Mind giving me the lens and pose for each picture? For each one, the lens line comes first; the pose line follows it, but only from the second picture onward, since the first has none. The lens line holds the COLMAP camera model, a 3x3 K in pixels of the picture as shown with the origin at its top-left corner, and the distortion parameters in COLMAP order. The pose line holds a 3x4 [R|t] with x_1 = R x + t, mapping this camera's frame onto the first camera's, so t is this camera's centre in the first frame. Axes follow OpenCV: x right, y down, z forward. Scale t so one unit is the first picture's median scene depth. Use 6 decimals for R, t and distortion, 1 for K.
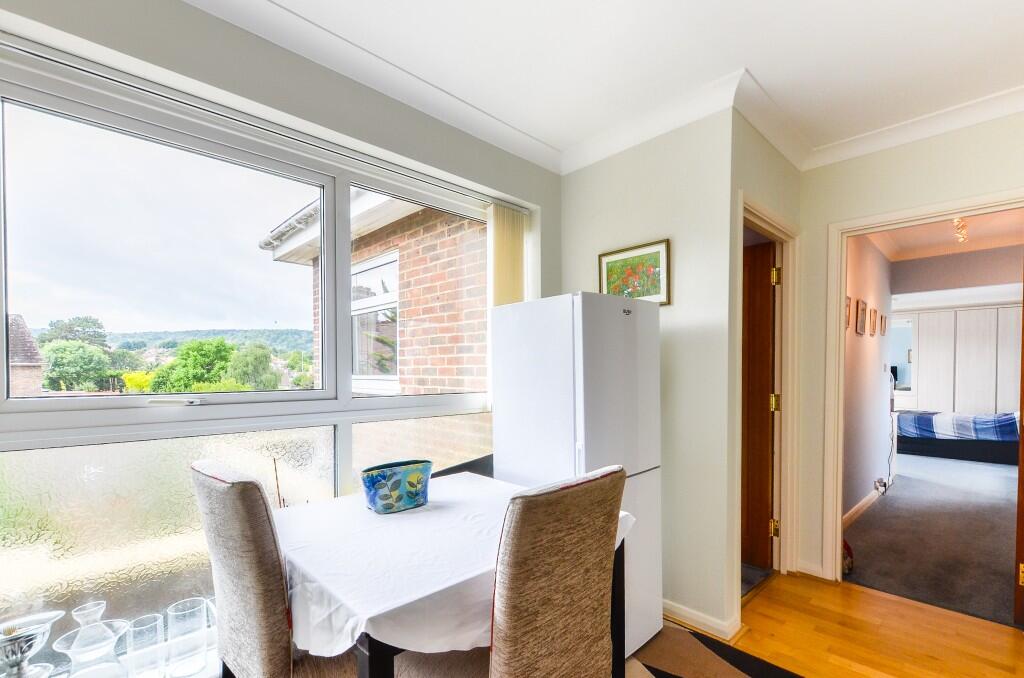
lens RADIAL K [[440.3, 0, 514.5], [0, 440.3, 368.6], [0, 0, 1]] dist [0.000652, -0.000176]
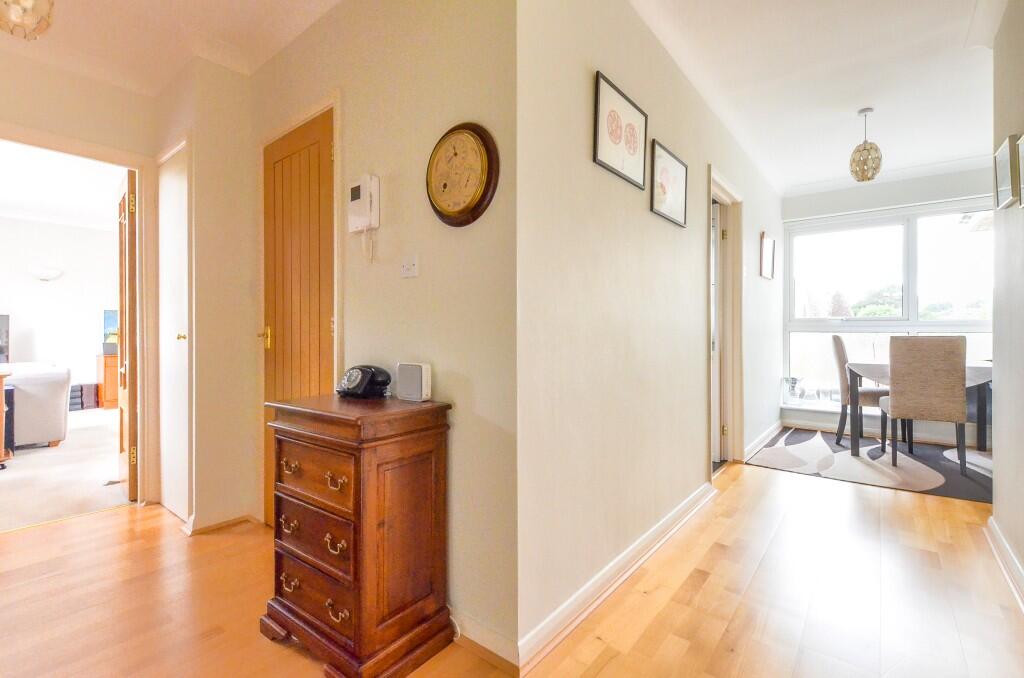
lens RADIAL K [[462.1, 0, 515.3], [0, 462.1, 330.5], [0, 0, 1]] dist [-0.000054, -0.000071]
pose [[0.100259, 0.001503, -0.994960, 0.153692], [-0.006093, 0.999981, 0.000896, 0.011557], [0.994943, 0.005972, 0.100267, -0.106346]]
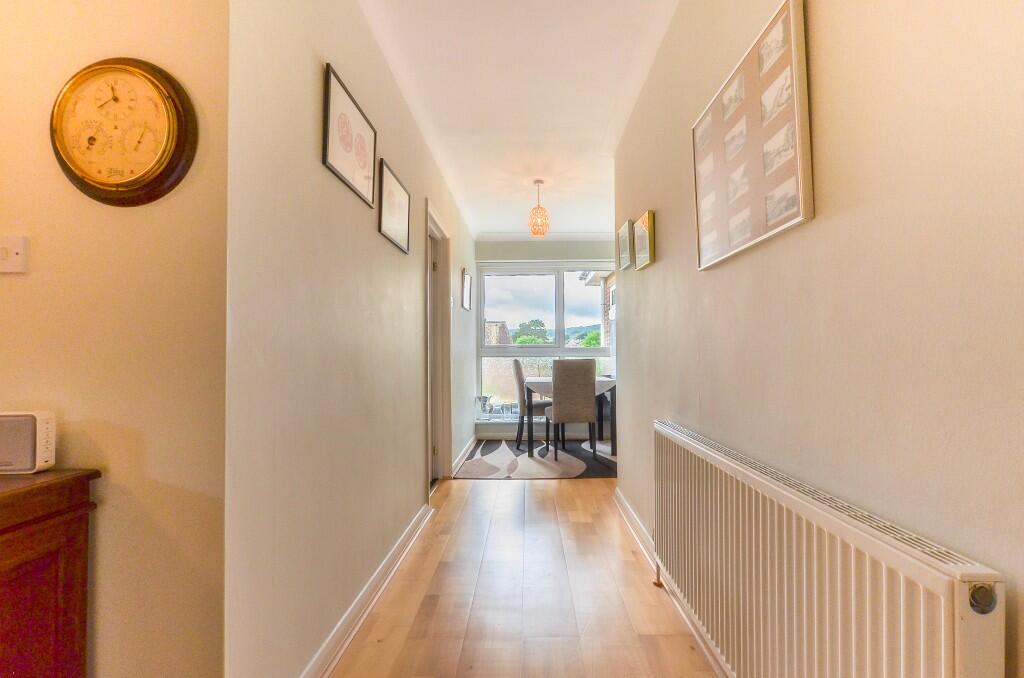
lens RADIAL K [[452.5, 0, 525.8], [0, 452.5, 343.4], [0, 0, 1]] dist [0.001668, 0.000427]
pose [[0.692700, -0.021790, -0.720897, 0.144658], [0.000602, 0.999561, -0.029634, 0.011540], [0.721225, 0.020094, 0.692409, -0.110191]]
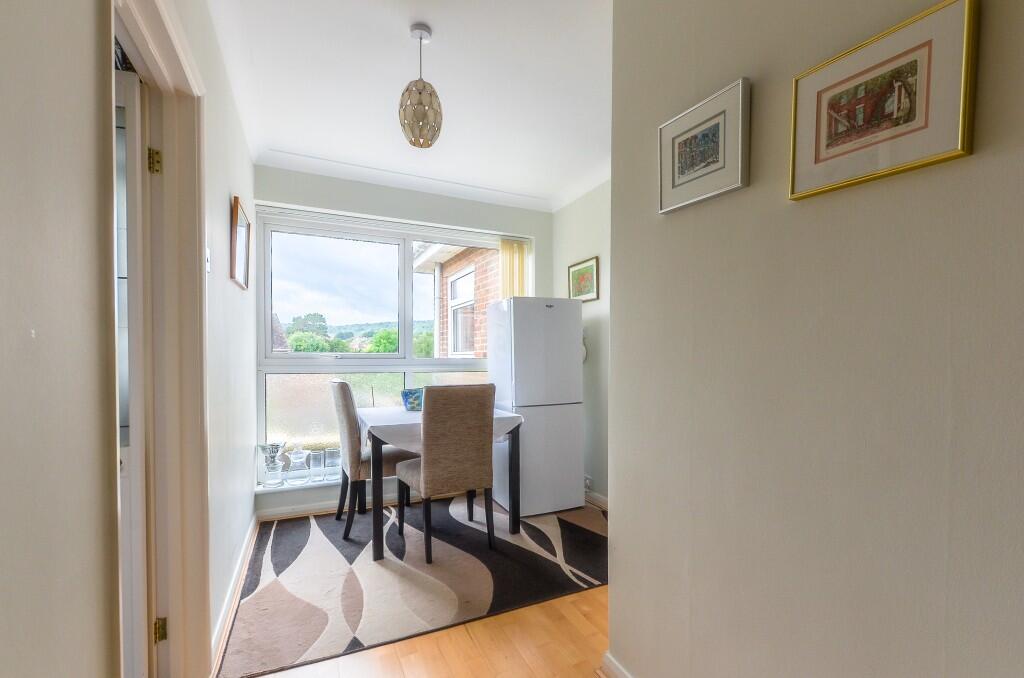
lens RADIAL K [[451.9, 0, 519.9], [0, 451.9, 358.1], [0, 0, 1]] dist [0.008604, -0.000033]
pose [[0.939870, 0.006612, -0.341467, 0.064007], [-0.005297, 0.999975, 0.004786, 0.005209], [0.341490, -0.002689, 0.939881, -0.056820]]
